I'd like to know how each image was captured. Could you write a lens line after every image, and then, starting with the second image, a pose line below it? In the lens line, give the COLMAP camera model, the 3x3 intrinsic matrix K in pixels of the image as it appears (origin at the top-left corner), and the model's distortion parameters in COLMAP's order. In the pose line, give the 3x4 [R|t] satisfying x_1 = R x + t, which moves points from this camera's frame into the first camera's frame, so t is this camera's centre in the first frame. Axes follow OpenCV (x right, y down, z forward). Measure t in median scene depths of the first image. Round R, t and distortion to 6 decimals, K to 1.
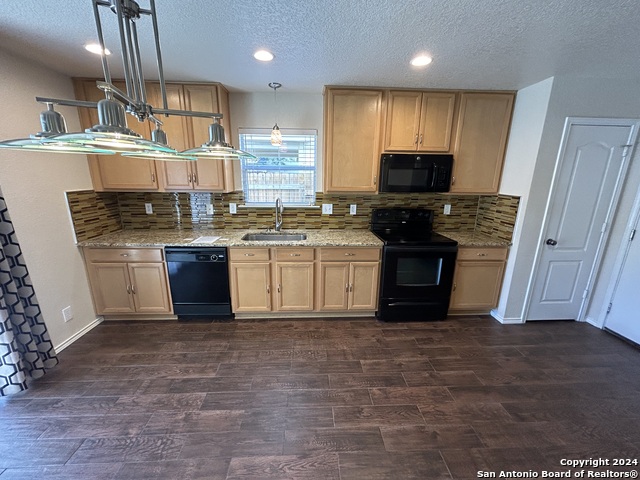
lens RADIAL K [[256.5, 0, 320.0], [0, 256.5, 240.0], [0, 0, 1]] dist [0.000900, 0.000149]
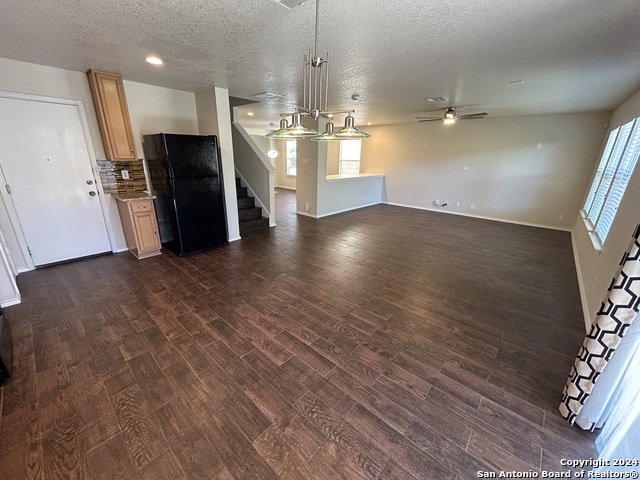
lens RADIAL K [[256.5, 0, 320.0], [0, 256.5, 240.0], [0, 0, 1]] dist [0.000900, 0.000149]
pose [[-0.715195, -0.249843, 0.652743, -0.878047], [0.135870, 0.866409, 0.480495, -0.242032], [-0.685591, 0.432336, -0.585705, 0.992017]]
